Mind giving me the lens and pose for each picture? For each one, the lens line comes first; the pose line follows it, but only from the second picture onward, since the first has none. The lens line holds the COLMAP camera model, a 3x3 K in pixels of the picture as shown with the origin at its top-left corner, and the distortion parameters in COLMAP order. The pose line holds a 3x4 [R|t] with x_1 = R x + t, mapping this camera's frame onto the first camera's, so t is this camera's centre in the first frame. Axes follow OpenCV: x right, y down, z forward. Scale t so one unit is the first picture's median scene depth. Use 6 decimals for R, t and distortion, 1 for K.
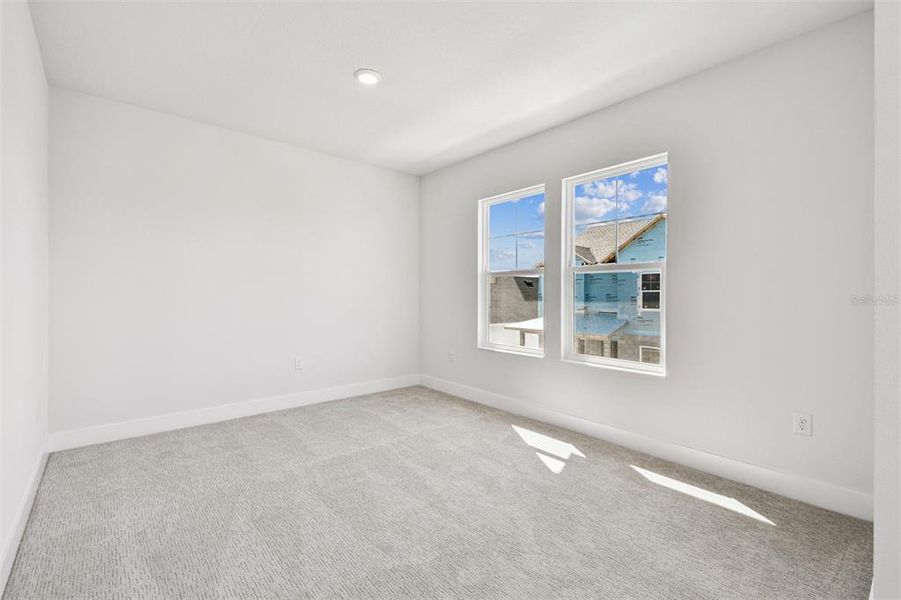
lens RADIAL K [[400.4, 0, 449.6], [0, 400.4, 296.2], [0, 0, 1]] dist [0.017366, -0.011102]
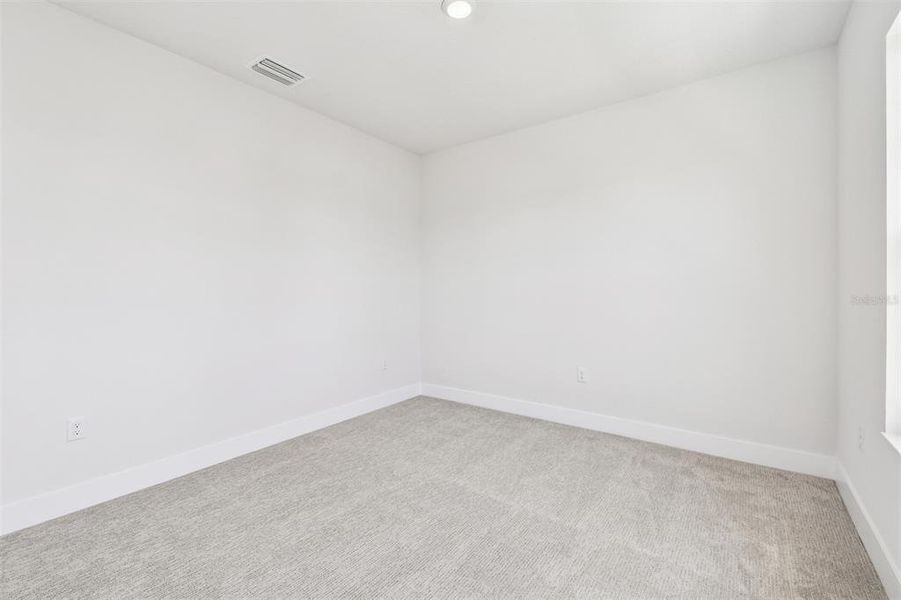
lens RADIAL K [[400.4, 0, 450.0], [0, 400.4, 296.1], [0, 0, 1]] dist [0.017366, -0.011102]
pose [[0.216093, 0.017660, -0.976213, 0.487684], [-0.001538, 0.999841, 0.017747, -0.012399], [0.976372, -0.002333, 0.216086, 0.736619]]
